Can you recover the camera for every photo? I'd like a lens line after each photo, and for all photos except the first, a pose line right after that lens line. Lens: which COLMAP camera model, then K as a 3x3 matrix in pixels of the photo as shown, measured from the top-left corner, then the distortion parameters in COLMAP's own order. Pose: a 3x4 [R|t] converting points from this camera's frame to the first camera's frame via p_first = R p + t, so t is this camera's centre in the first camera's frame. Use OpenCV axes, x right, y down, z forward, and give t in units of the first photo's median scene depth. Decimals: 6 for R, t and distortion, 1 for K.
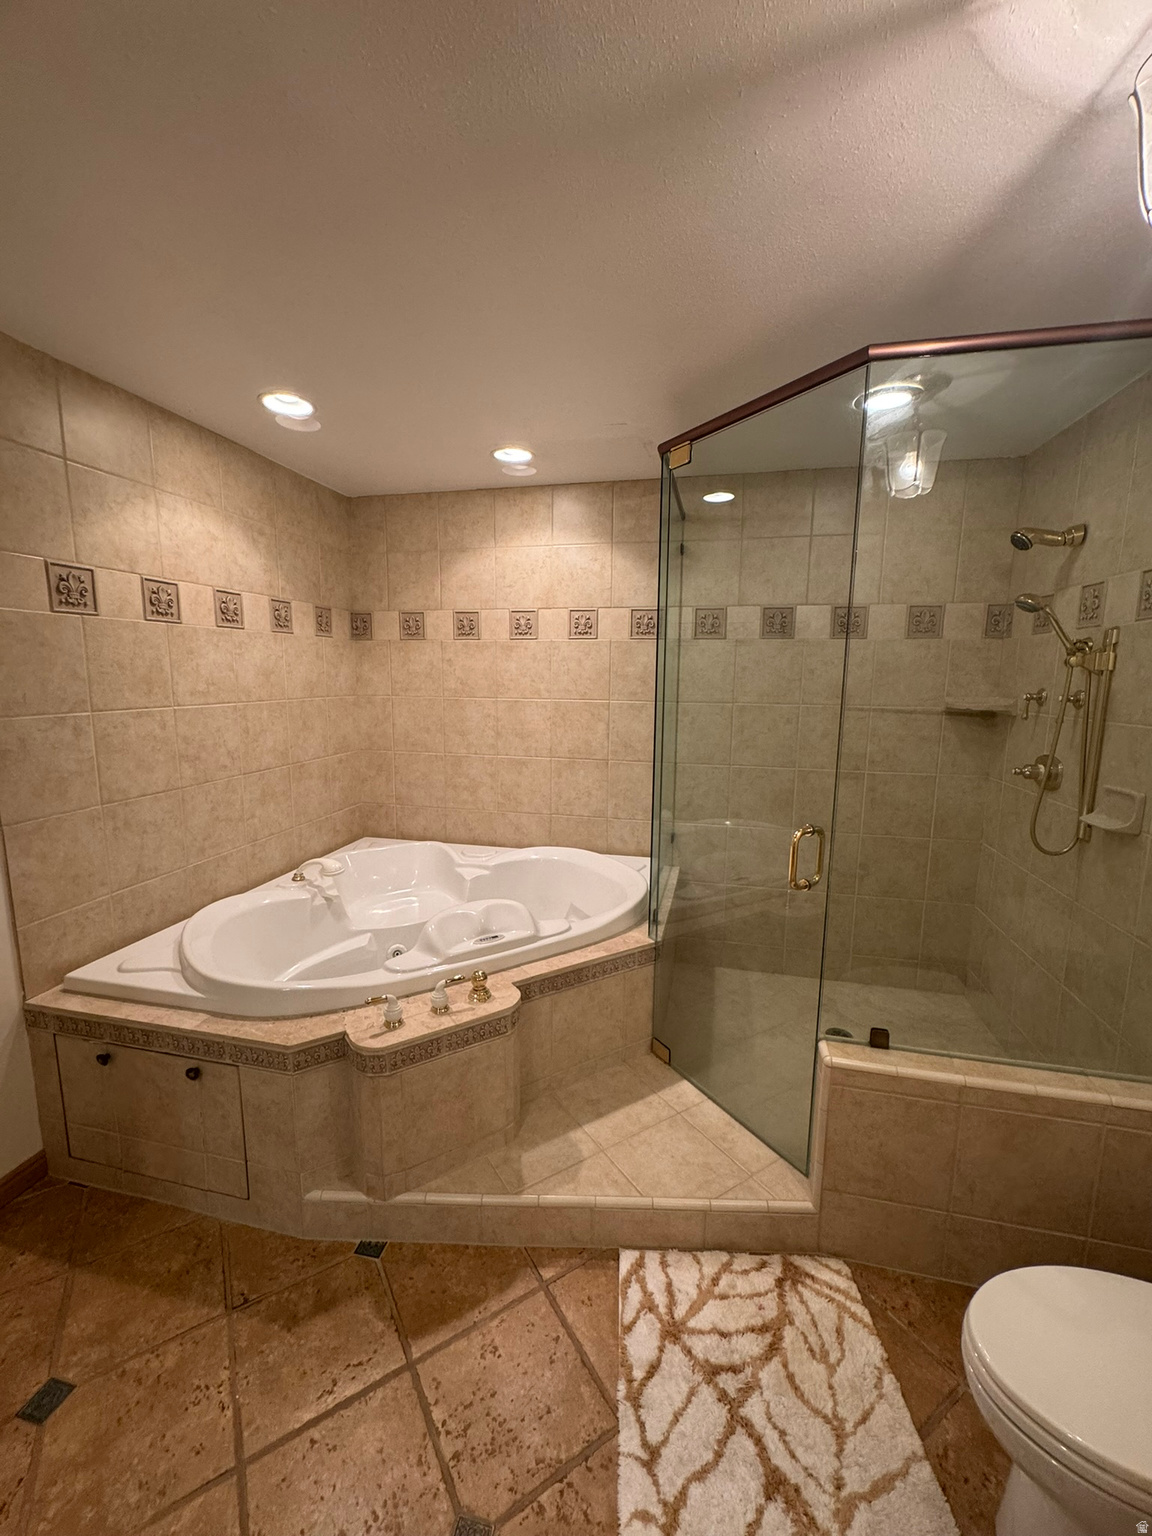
lens RADIAL K [[621.9, 0, 576.0], [0, 621.9, 768.0], [0, 0, 1]] dist [0.001693, 0.000215]
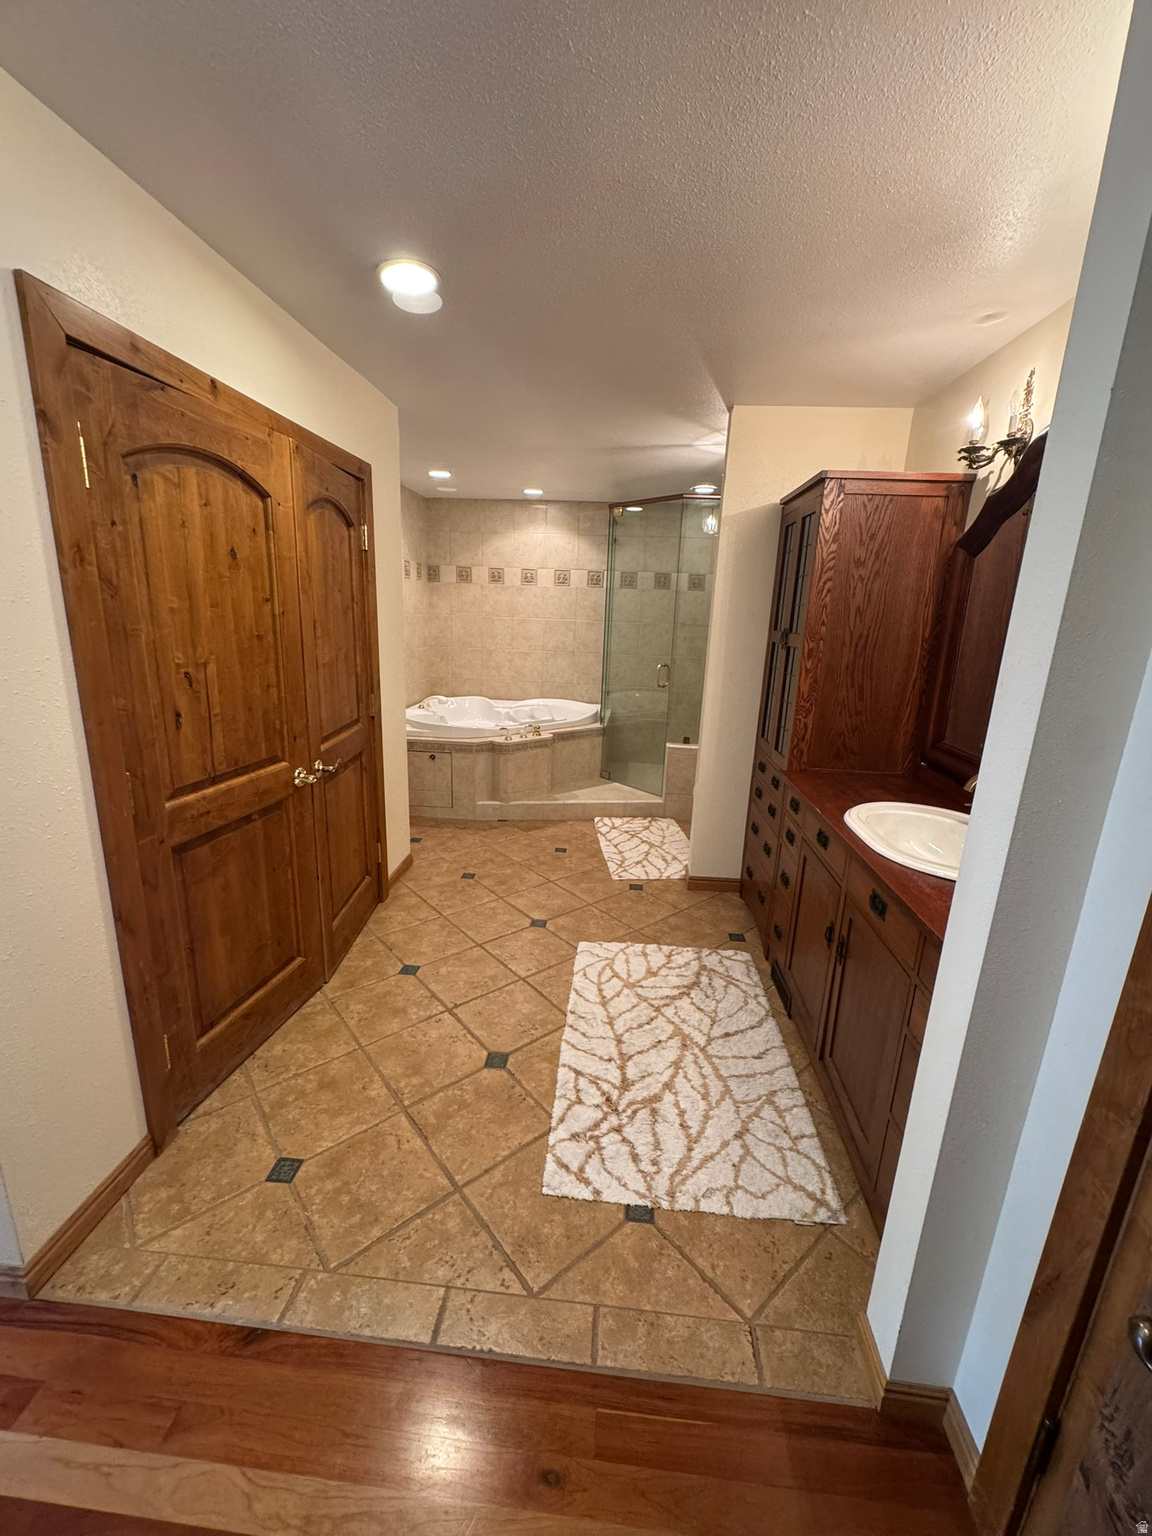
lens RADIAL K [[621.9, 0, 576.0], [0, 621.9, 768.0], [0, 0, 1]] dist [0.001693, 0.000215]
pose [[0.990849, -0.008152, 0.134729, -0.218925], [-0.005595, 0.994836, 0.101346, 0.158674], [-0.134859, -0.101172, 0.985686, -0.972472]]
